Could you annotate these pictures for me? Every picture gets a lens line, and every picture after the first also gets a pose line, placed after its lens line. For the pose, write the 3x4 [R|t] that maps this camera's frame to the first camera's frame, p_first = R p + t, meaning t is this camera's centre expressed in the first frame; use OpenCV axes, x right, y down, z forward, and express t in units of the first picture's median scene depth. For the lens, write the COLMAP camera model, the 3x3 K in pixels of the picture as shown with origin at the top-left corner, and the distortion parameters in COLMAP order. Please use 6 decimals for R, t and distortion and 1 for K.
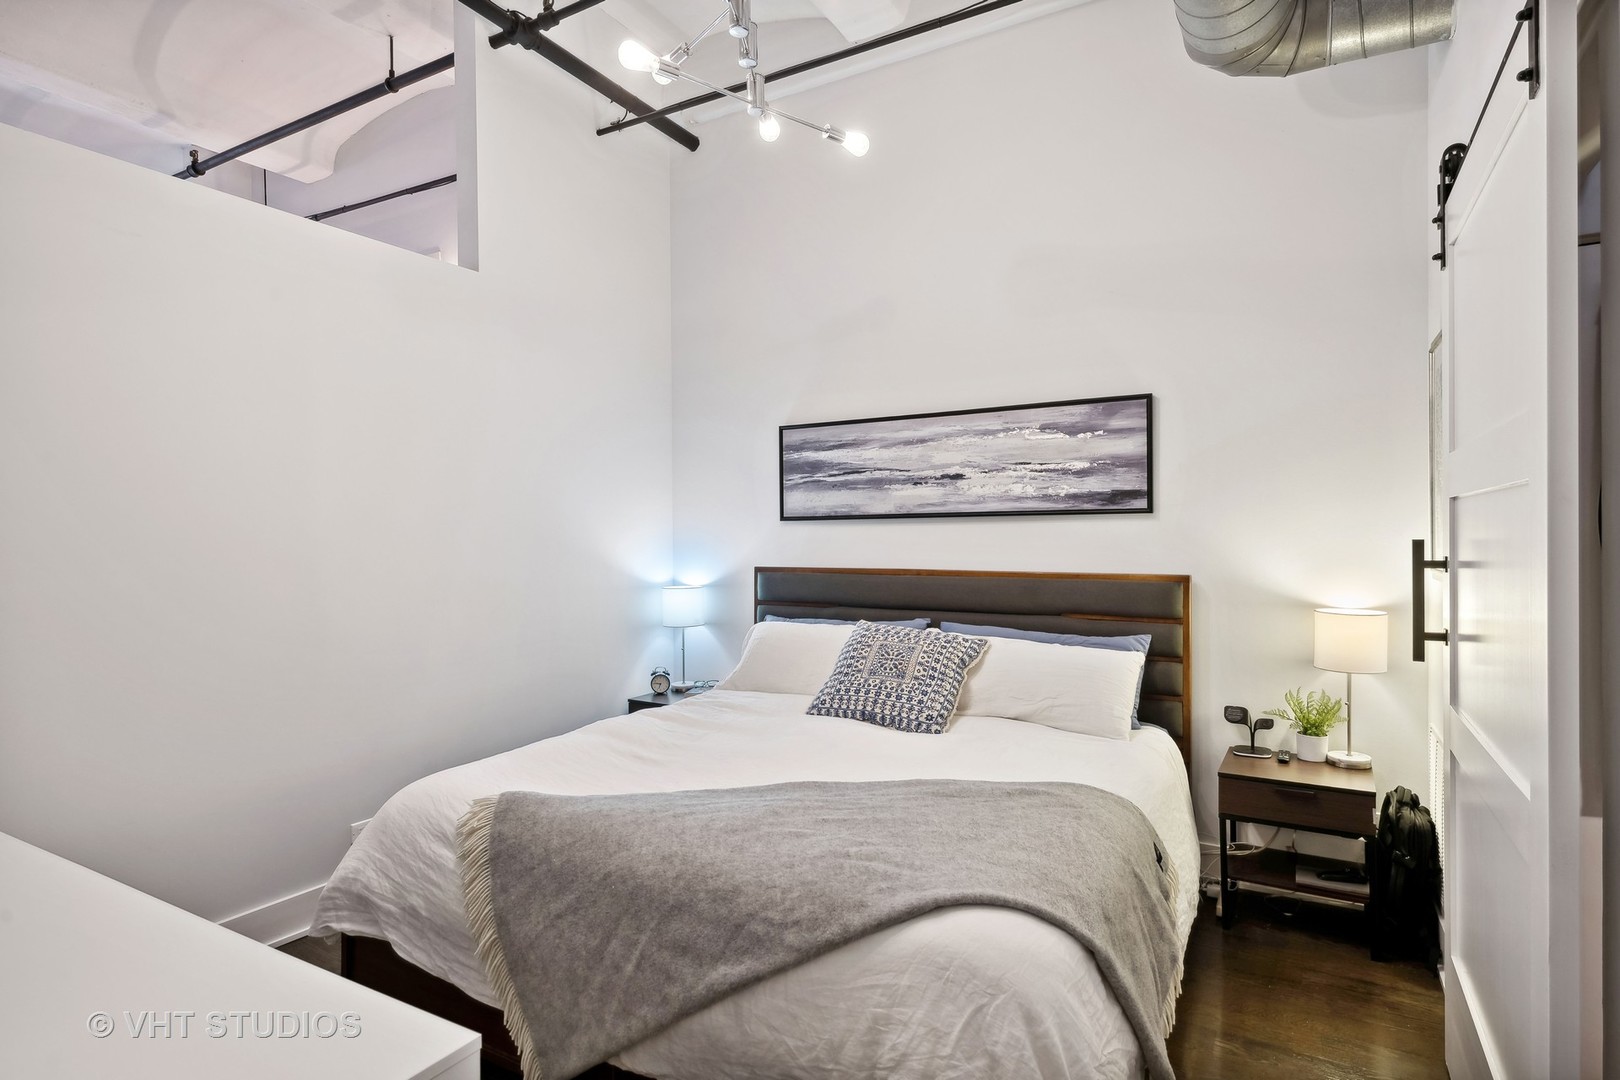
lens RADIAL K [[838.0, 0, 808.2], [0, 838.0, 536.4], [0, 0, 1]] dist [0.000679, 0.000011]
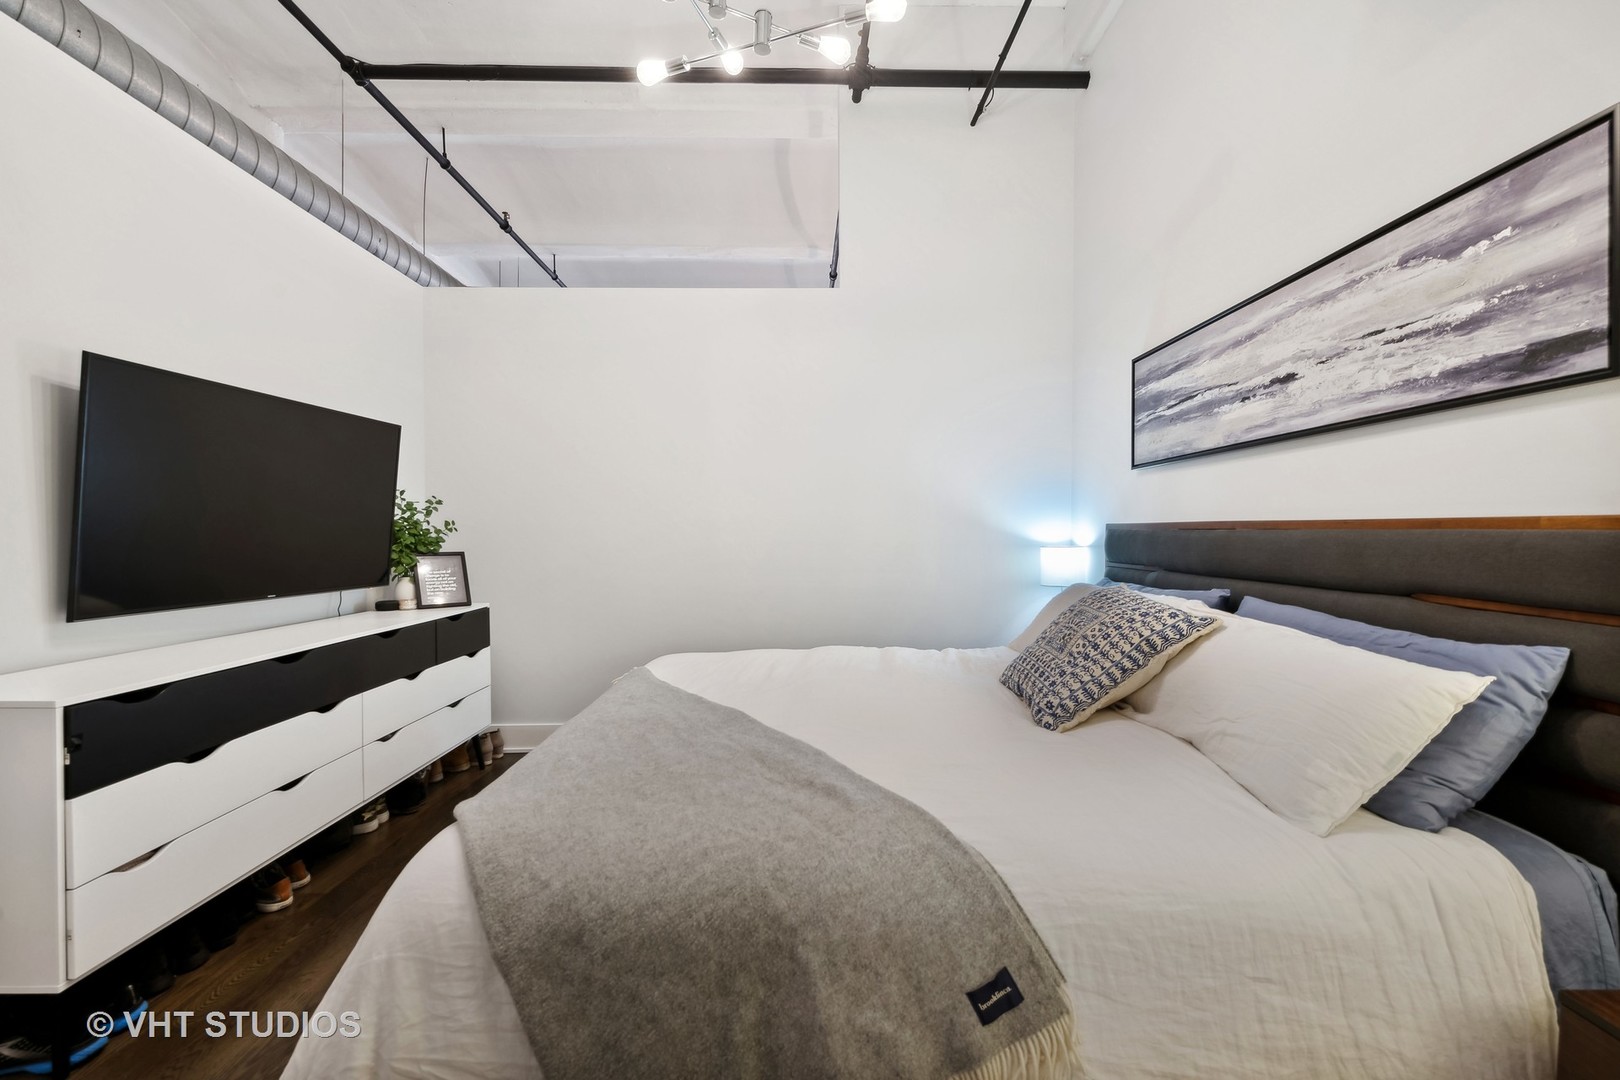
lens RADIAL K [[681.7, 0, 809.4], [0, 681.7, 533.0], [0, 0, 1]] dist [0.001759, -0.000731]
pose [[0.520159, 0.008877, -0.854024, 0.452383], [-0.005039, 0.999960, 0.007325, 0.049156], [0.854055, 0.000493, 0.520183, 0.414036]]
